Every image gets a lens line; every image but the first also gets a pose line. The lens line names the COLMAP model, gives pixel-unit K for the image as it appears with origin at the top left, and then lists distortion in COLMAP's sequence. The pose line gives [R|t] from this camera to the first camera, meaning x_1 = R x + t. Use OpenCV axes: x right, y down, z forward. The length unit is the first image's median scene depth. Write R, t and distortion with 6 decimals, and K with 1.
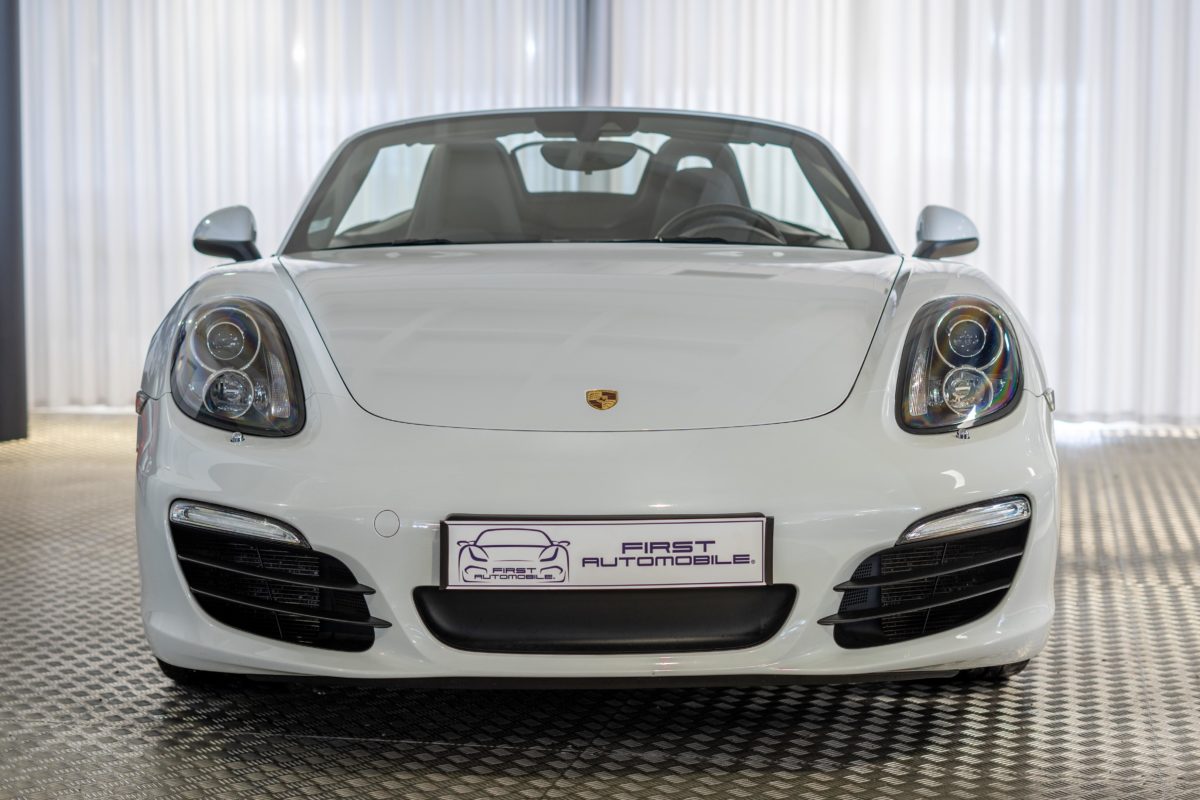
lens RADIAL K [[1829.6, 0, 587.6], [0, 1829.6, 401.0], [0, 0, 1]] dist [-0.087077, 0.000000]
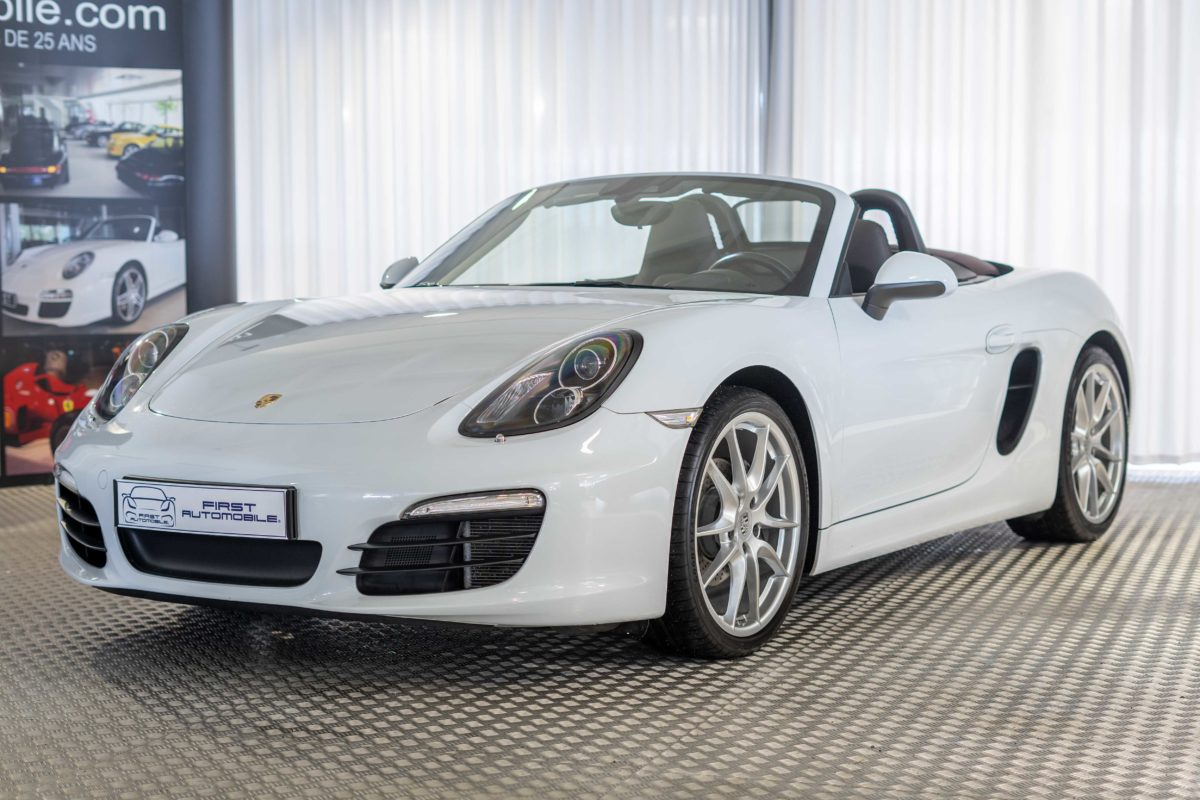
lens RADIAL K [[1829.6, 0, 604.2], [0, 1829.6, 402.6], [0, 0, 1]] dist [-0.087077, 0.000000]
pose [[0.859954, 0.029741, -0.509505, 0.984207], [-0.040293, 0.999141, -0.009685, 0.002054], [0.508779, 0.028858, 0.860413, -0.058767]]
